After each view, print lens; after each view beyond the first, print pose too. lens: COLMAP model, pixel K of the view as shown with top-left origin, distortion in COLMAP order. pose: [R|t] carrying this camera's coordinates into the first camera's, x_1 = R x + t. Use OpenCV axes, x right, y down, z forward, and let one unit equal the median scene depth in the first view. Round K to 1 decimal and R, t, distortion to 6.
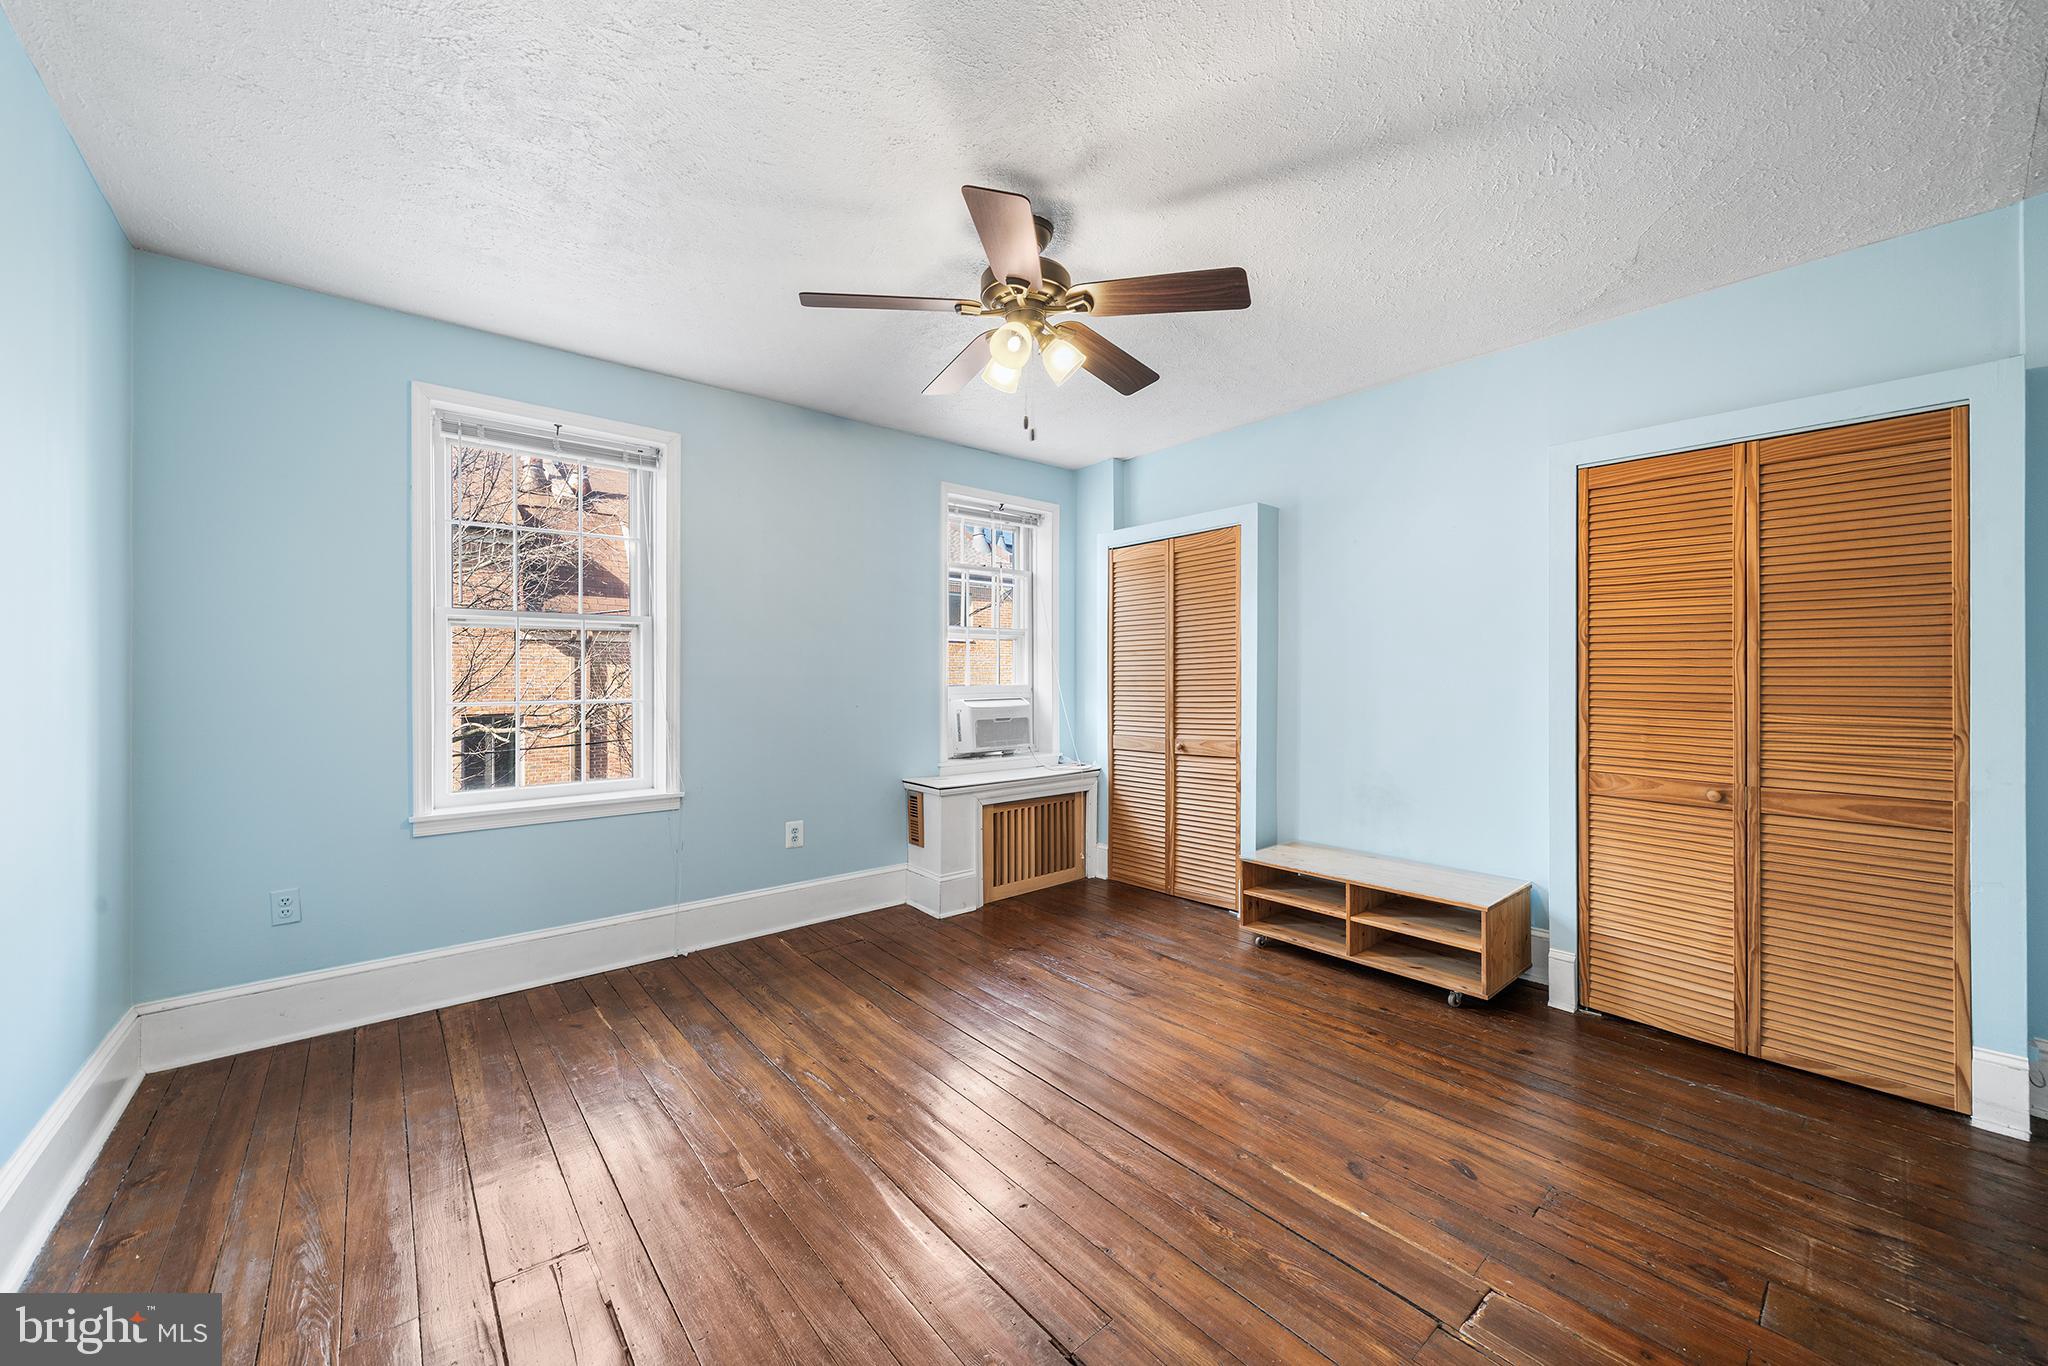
lens RADIAL K [[786.4, 0, 1025.4], [0, 786.4, 679.8], [0, 0, 1]] dist [-0.002511, 0.000119]
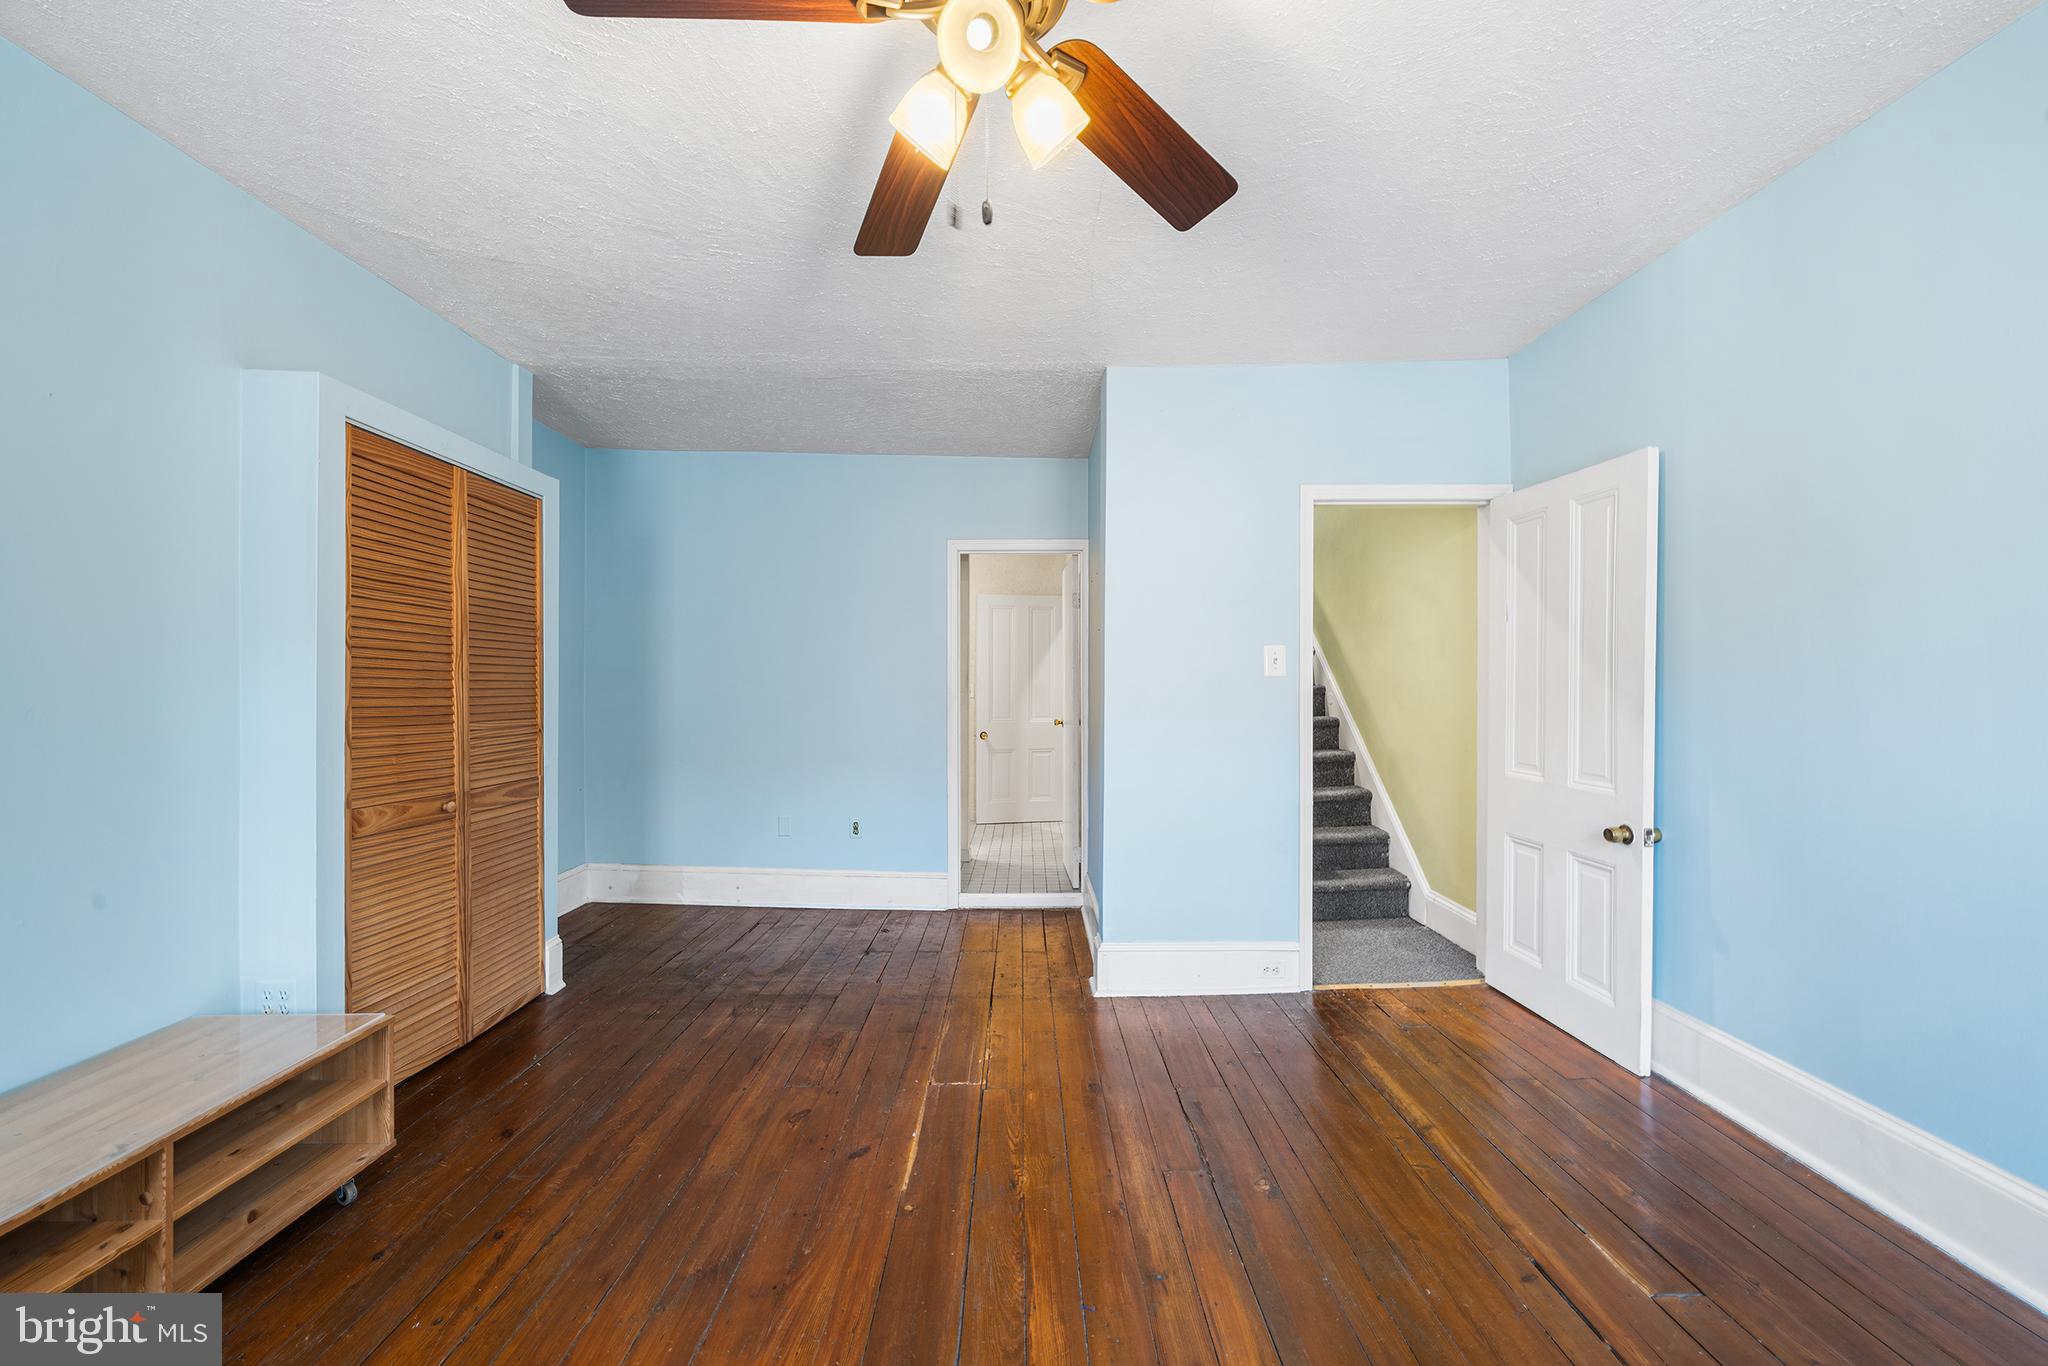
lens RADIAL K [[786.4, 0, 1023.1], [0, 786.4, 676.9], [0, 0, 1]] dist [-0.002511, 0.000119]
pose [[-0.772422, 0.009072, 0.635045, -0.326946], [0.011403, 0.999935, -0.000415, -0.010281], [-0.635007, 0.006921, -0.772475, 1.277266]]
